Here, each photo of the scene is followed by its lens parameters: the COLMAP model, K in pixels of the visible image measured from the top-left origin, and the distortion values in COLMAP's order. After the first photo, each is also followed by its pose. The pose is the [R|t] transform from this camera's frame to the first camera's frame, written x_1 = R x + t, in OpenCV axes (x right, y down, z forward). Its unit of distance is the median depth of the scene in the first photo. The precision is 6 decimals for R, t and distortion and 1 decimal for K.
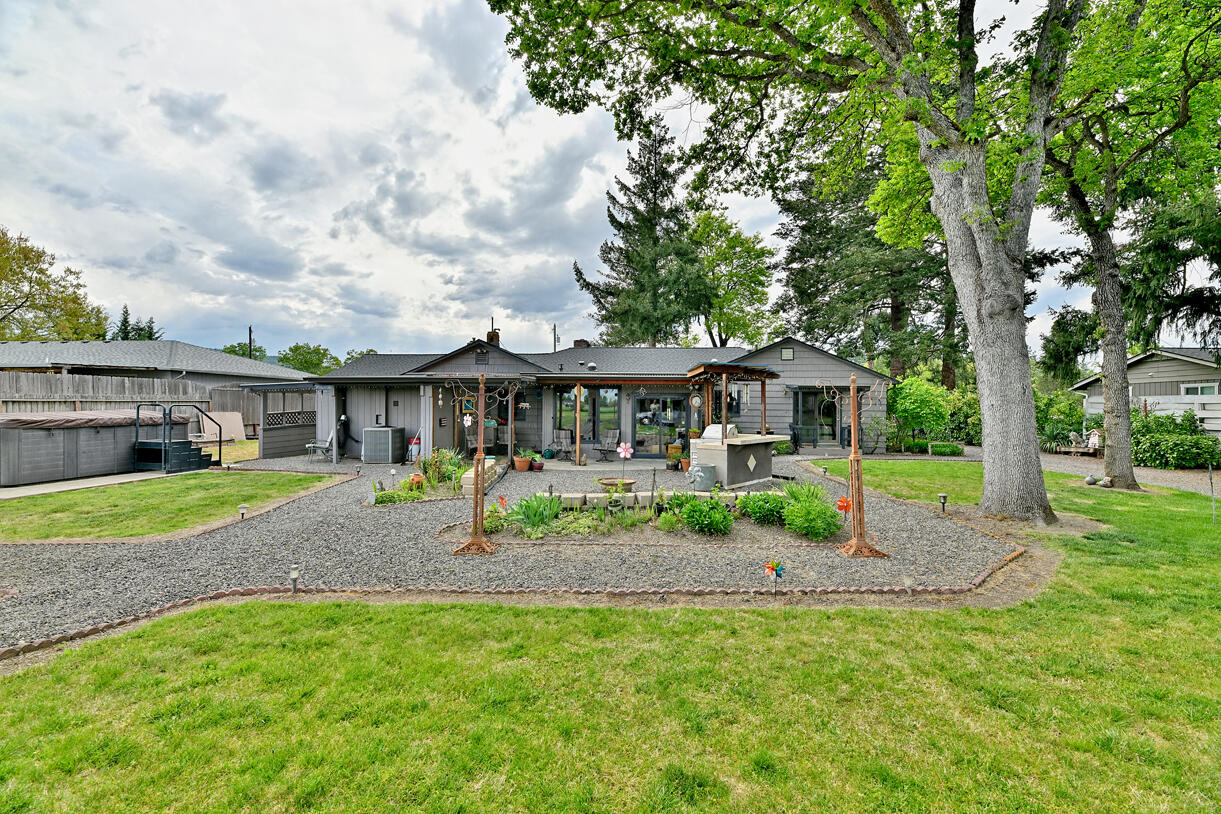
lens RADIAL K [[490.1, 0, 610.5], [0, 490.1, 407.0], [0, 0, 1]] dist [-0.001158, -0.000265]
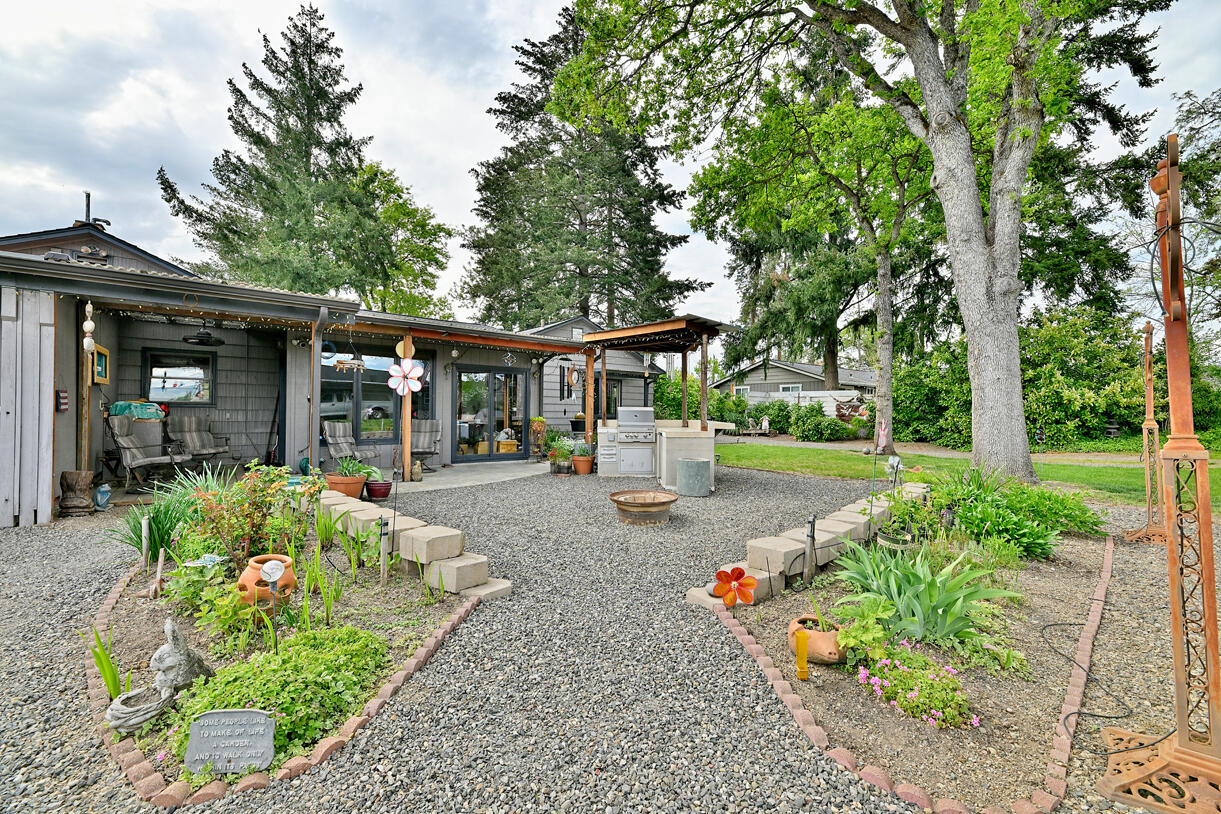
lens RADIAL K [[490.1, 0, 610.5], [0, 490.1, 407.0], [0, 0, 1]] dist [-0.001158, -0.000265]
pose [[0.716875, 0.003874, 0.697191, -0.126976], [-0.004088, 0.999991, -0.001353, 0.014269], [-0.697190, -0.001880, 0.716884, 0.187585]]
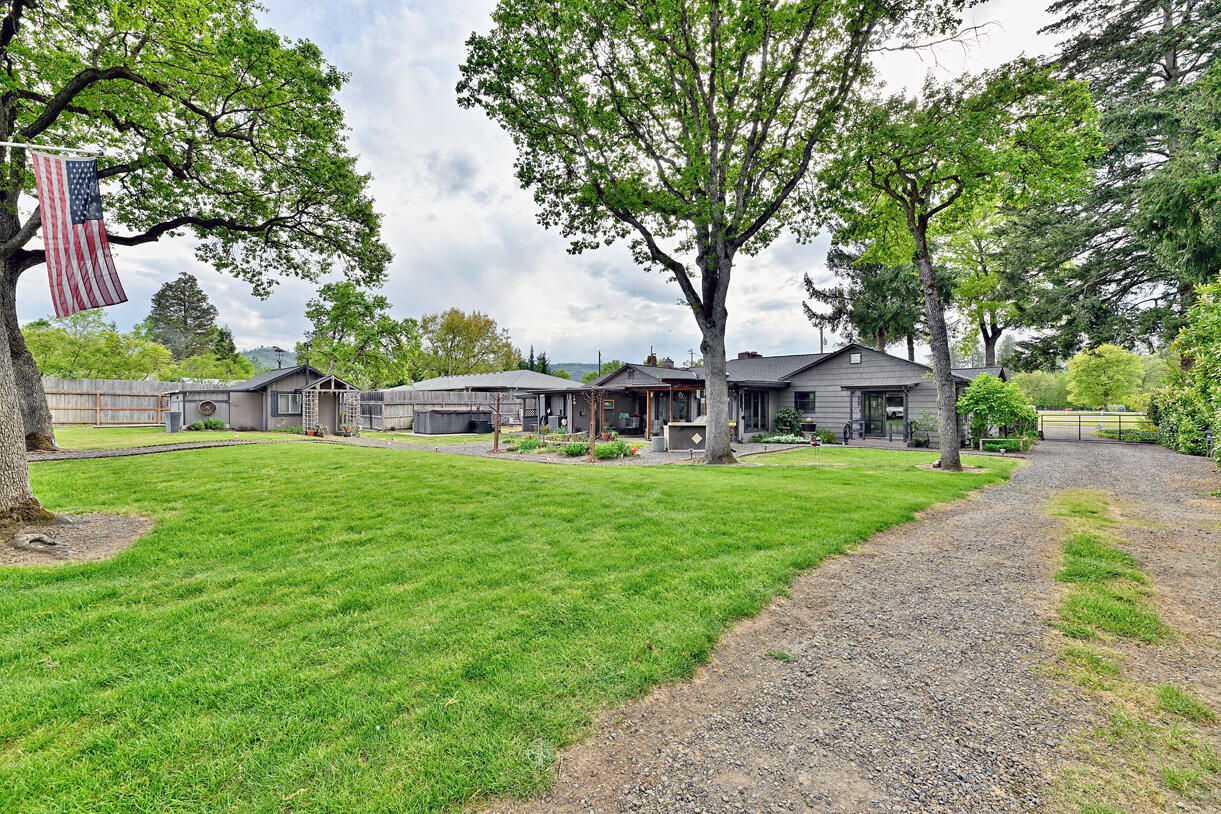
lens RADIAL K [[490.1, 0, 610.5], [0, 490.1, 407.0], [0, 0, 1]] dist [-0.001158, -0.000265]
pose [[0.776547, -0.003444, -0.630050, 0.363737], [-0.000589, 0.999981, -0.006192, 0.007320], [0.630059, 0.005179, 0.776530, -0.142166]]
